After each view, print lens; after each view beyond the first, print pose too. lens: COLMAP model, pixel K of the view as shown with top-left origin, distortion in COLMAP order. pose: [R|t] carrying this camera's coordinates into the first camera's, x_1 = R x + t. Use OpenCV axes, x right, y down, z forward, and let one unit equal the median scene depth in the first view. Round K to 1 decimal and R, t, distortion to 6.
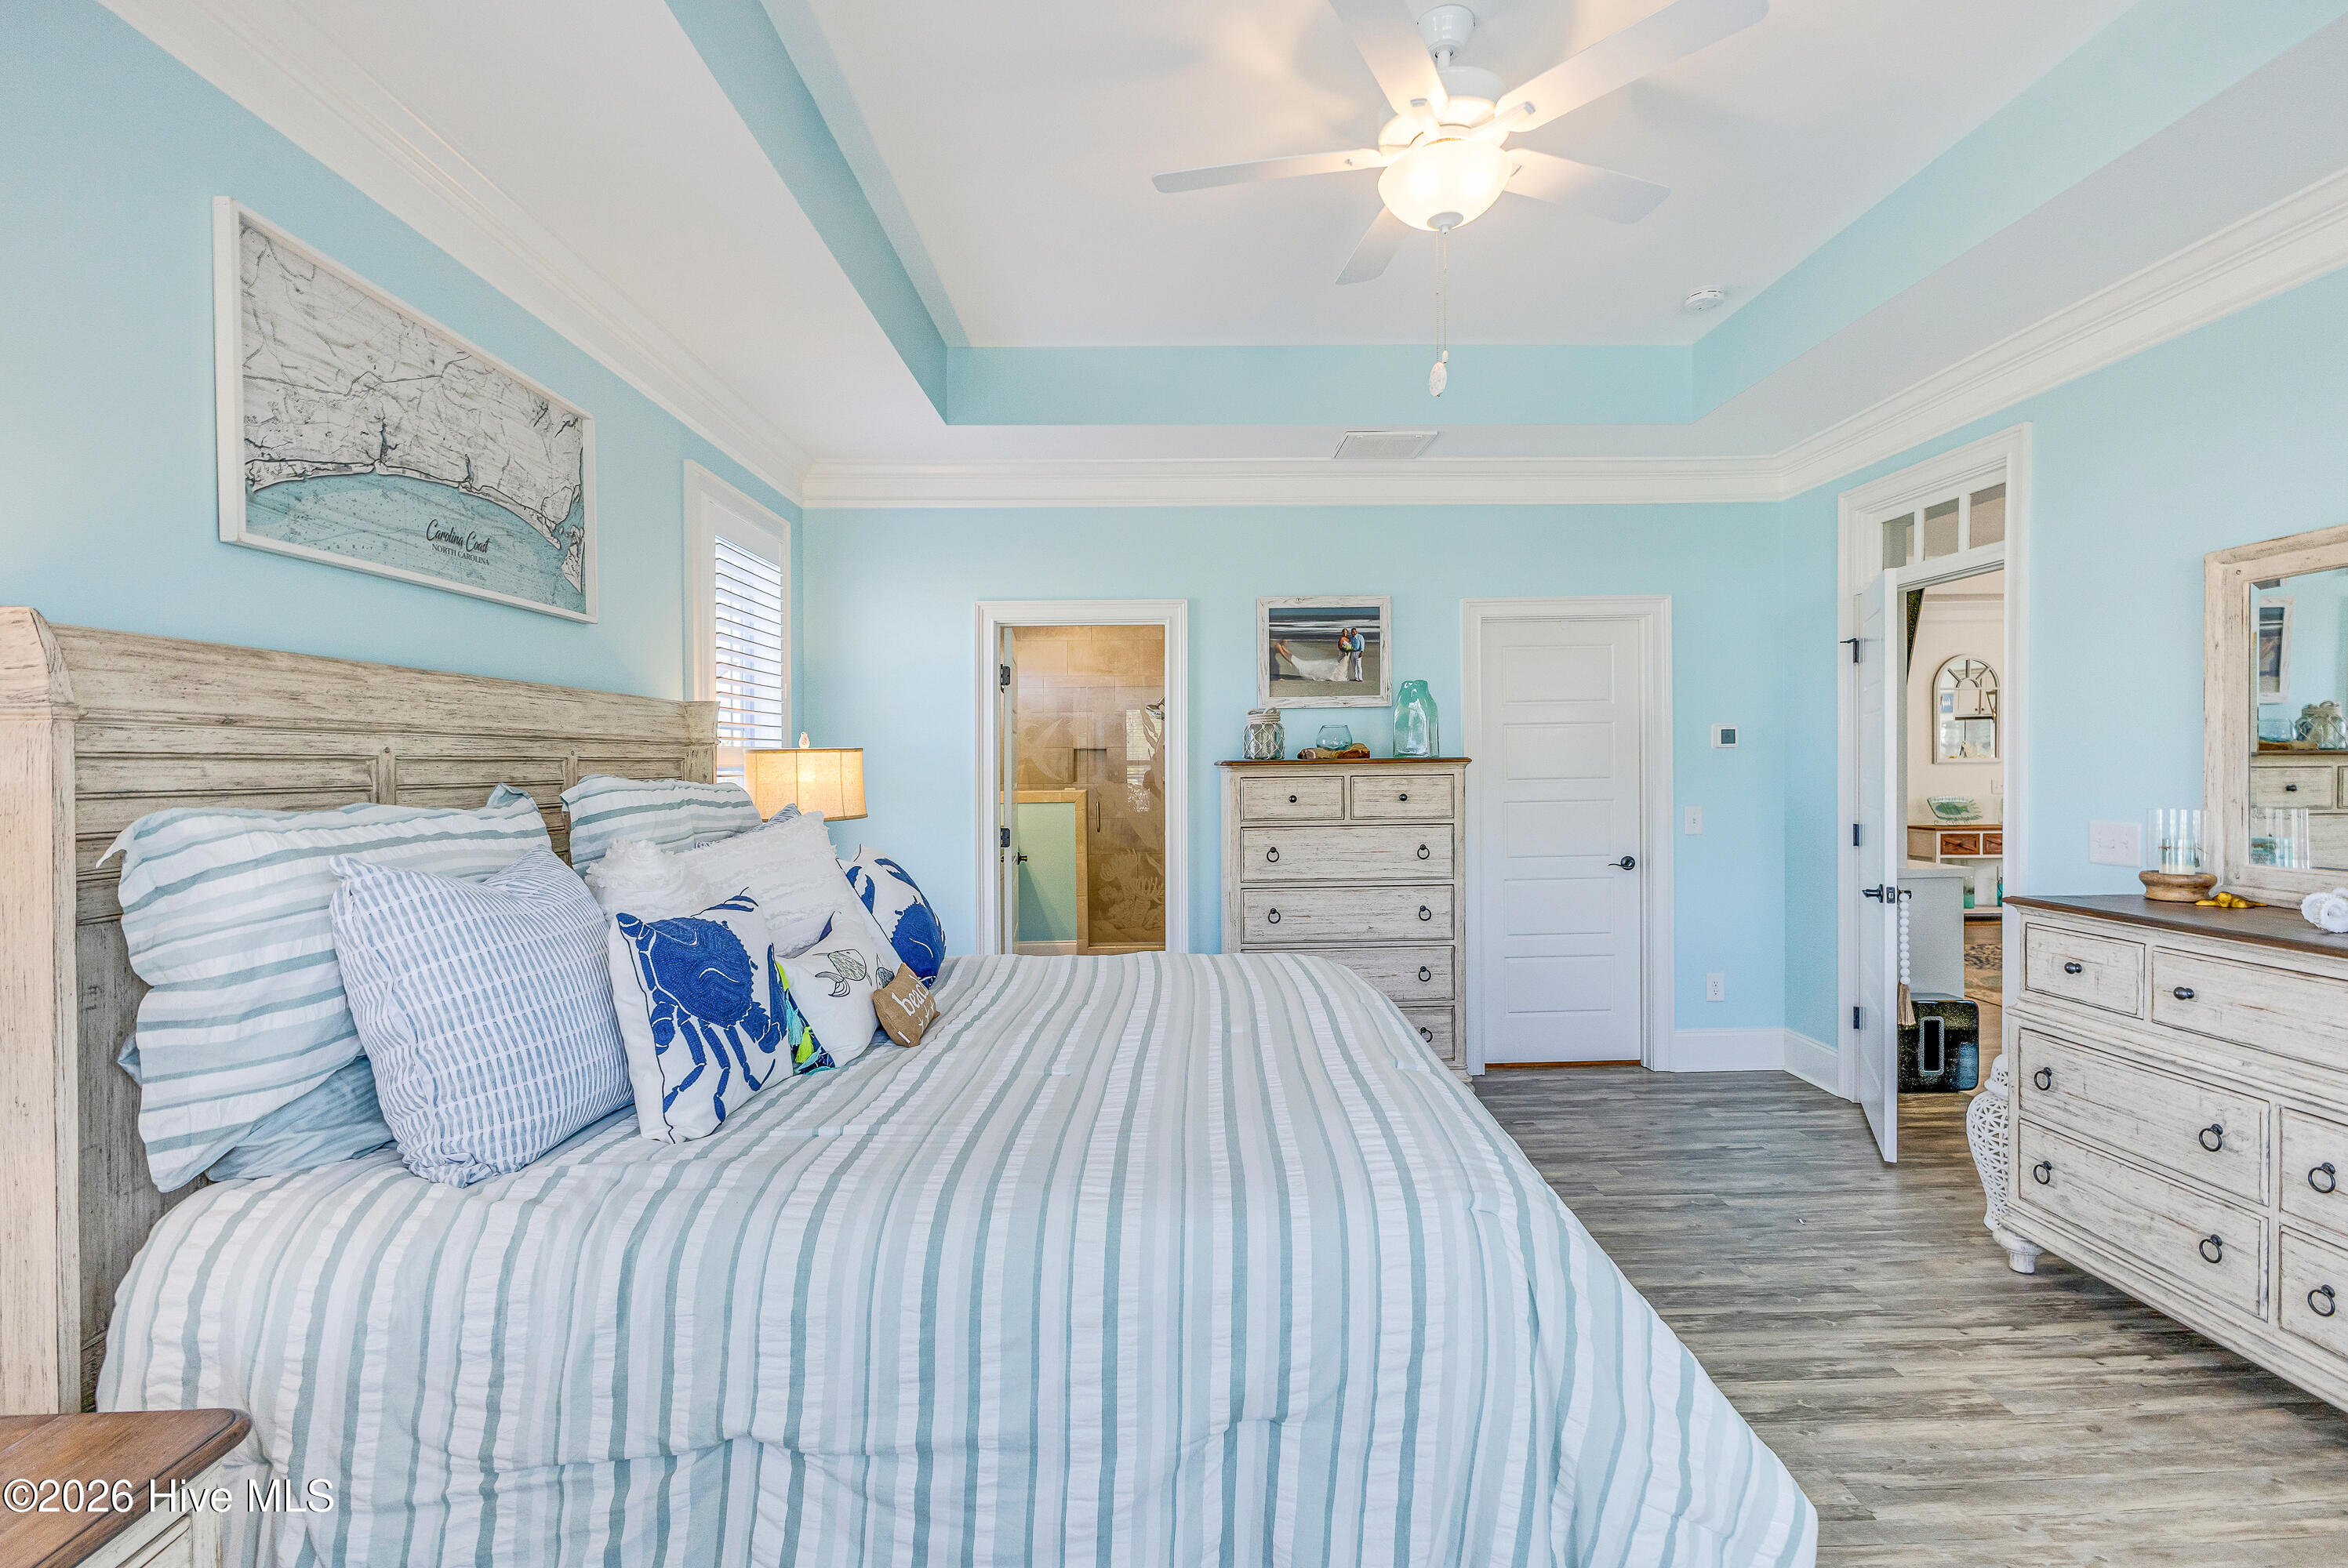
lens RADIAL K [[1129.1, 0, 1181.8], [0, 1129.1, 770.6], [0, 0, 1]] dist [-0.001157, -0.000133]
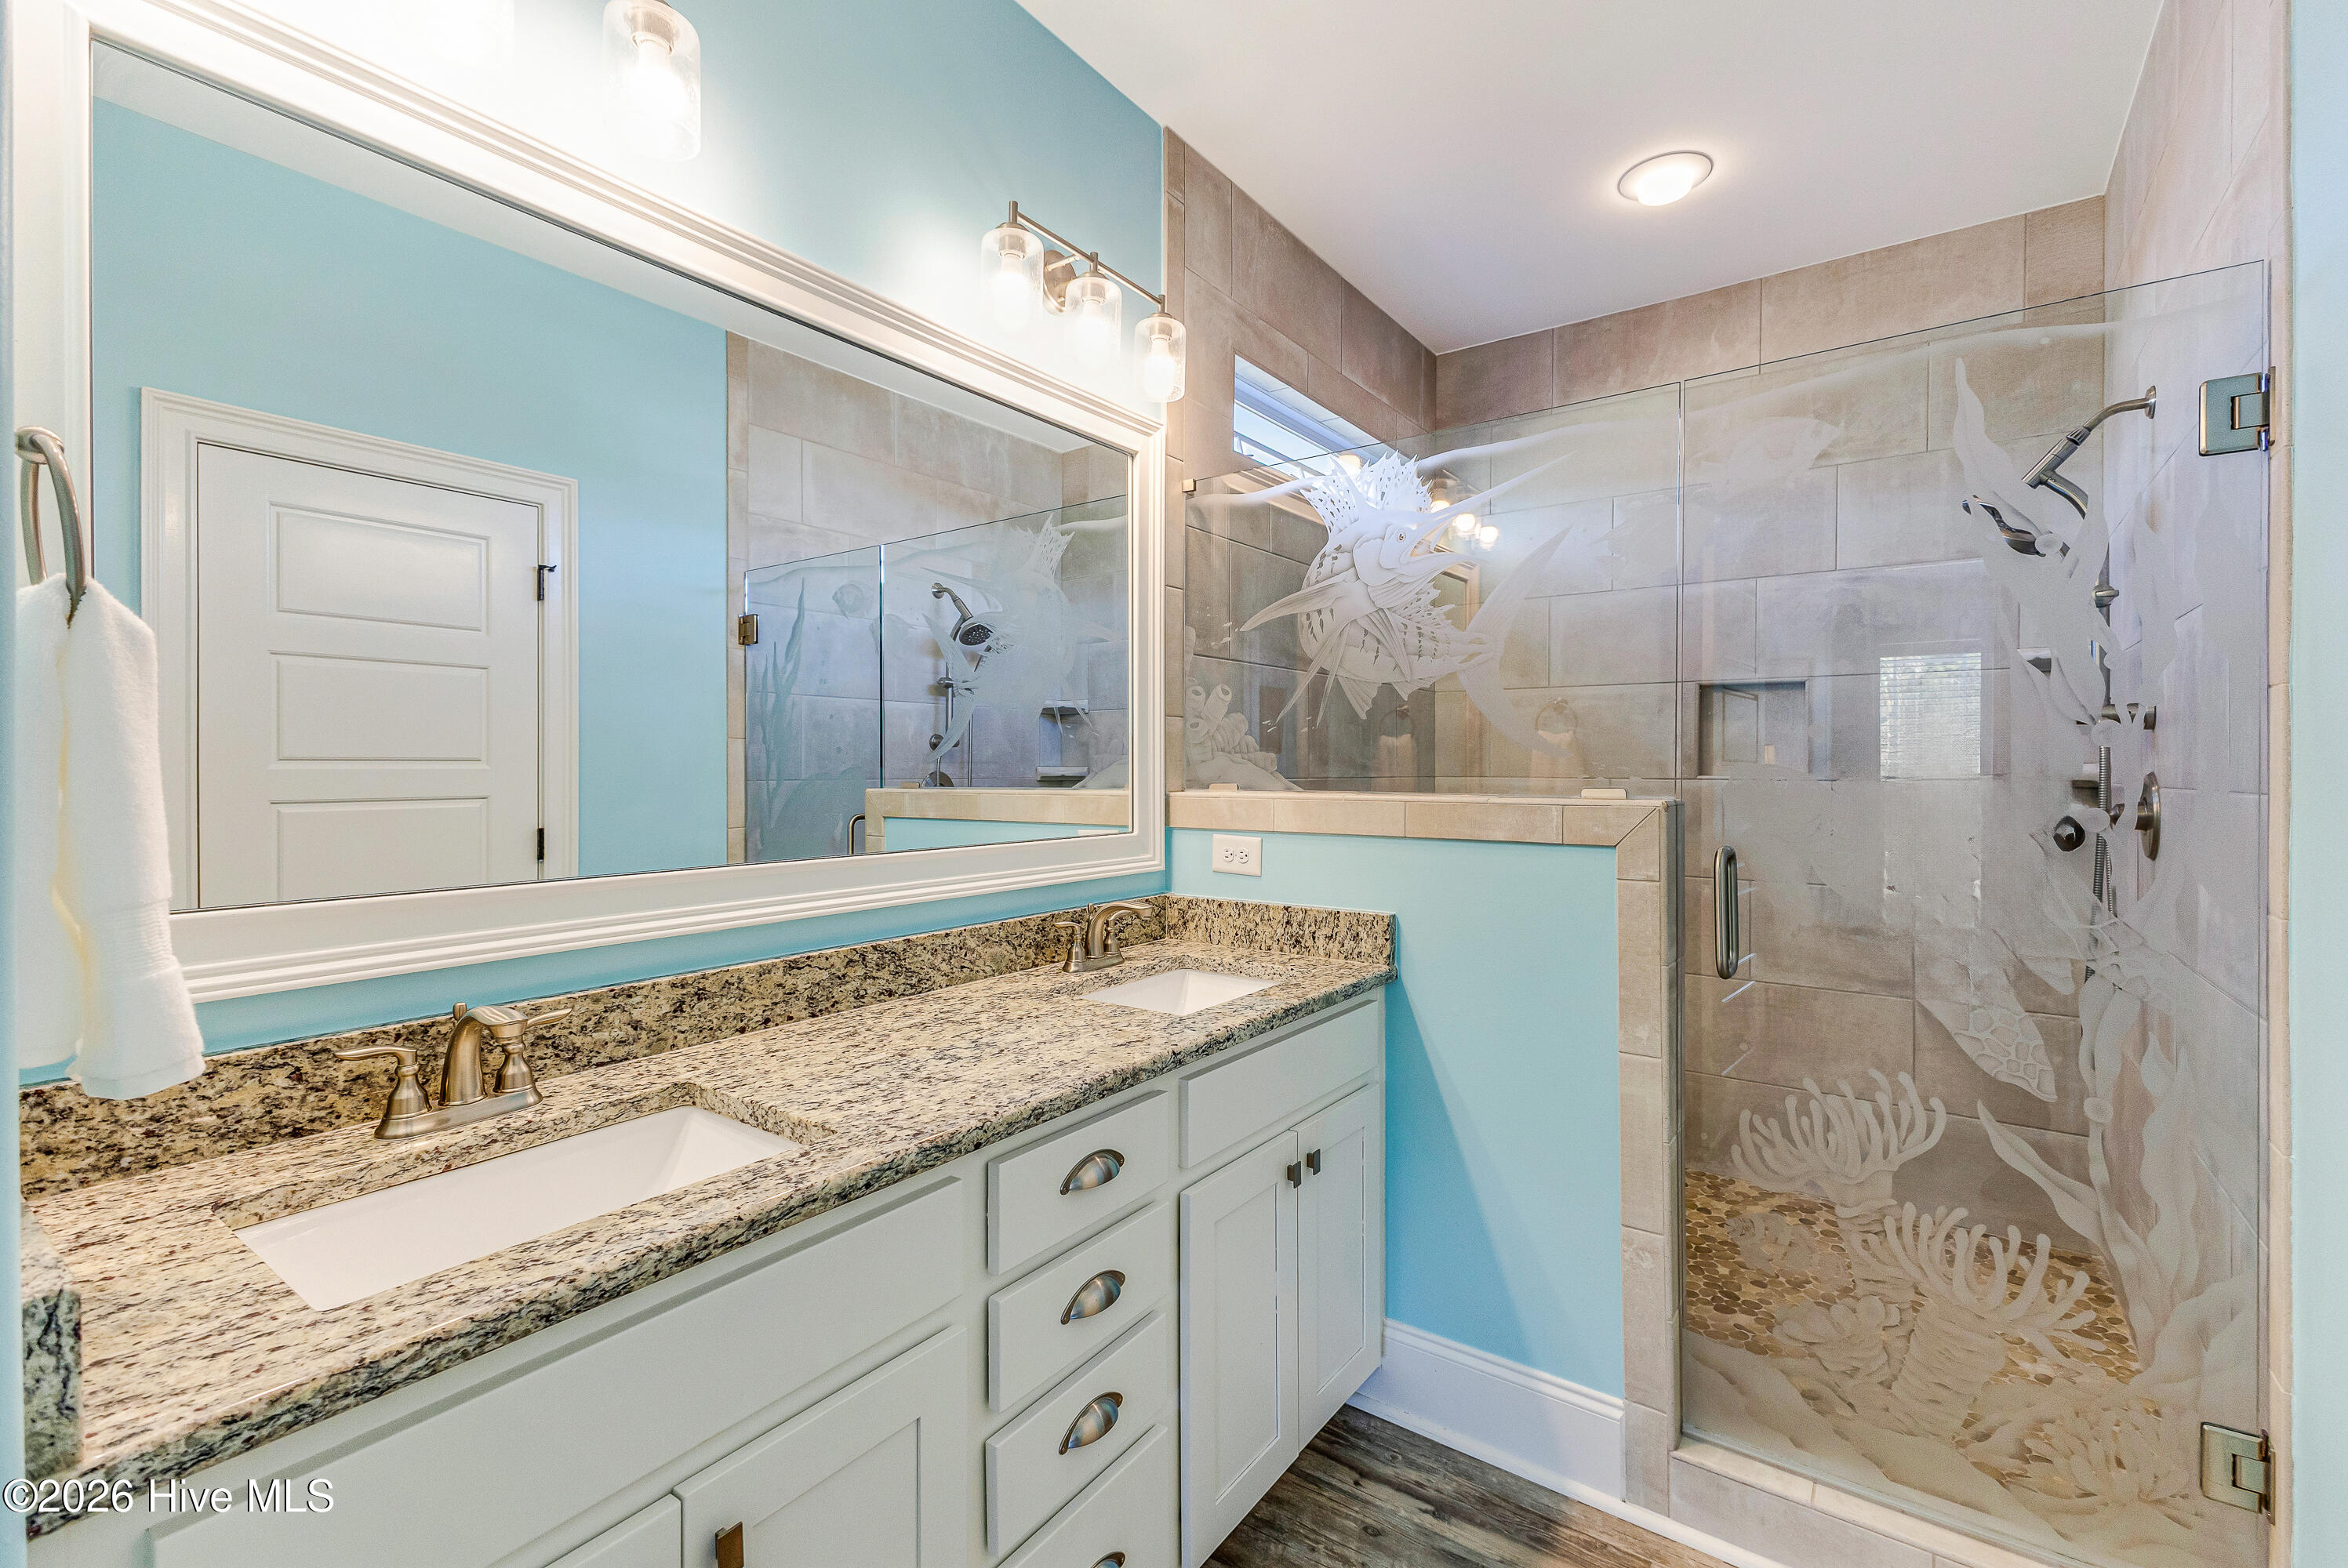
lens RADIAL K [[1001.7, 0, 1169.9], [0, 1001.7, 773.2], [0, 0, 1]] dist [0.011426, -0.000757]
pose [[0.782743, 0.006032, -0.622316, -0.033735], [-0.005911, 0.999980, 0.002258, 0.011803], [0.622318, 0.001911, 0.782763, 0.761900]]
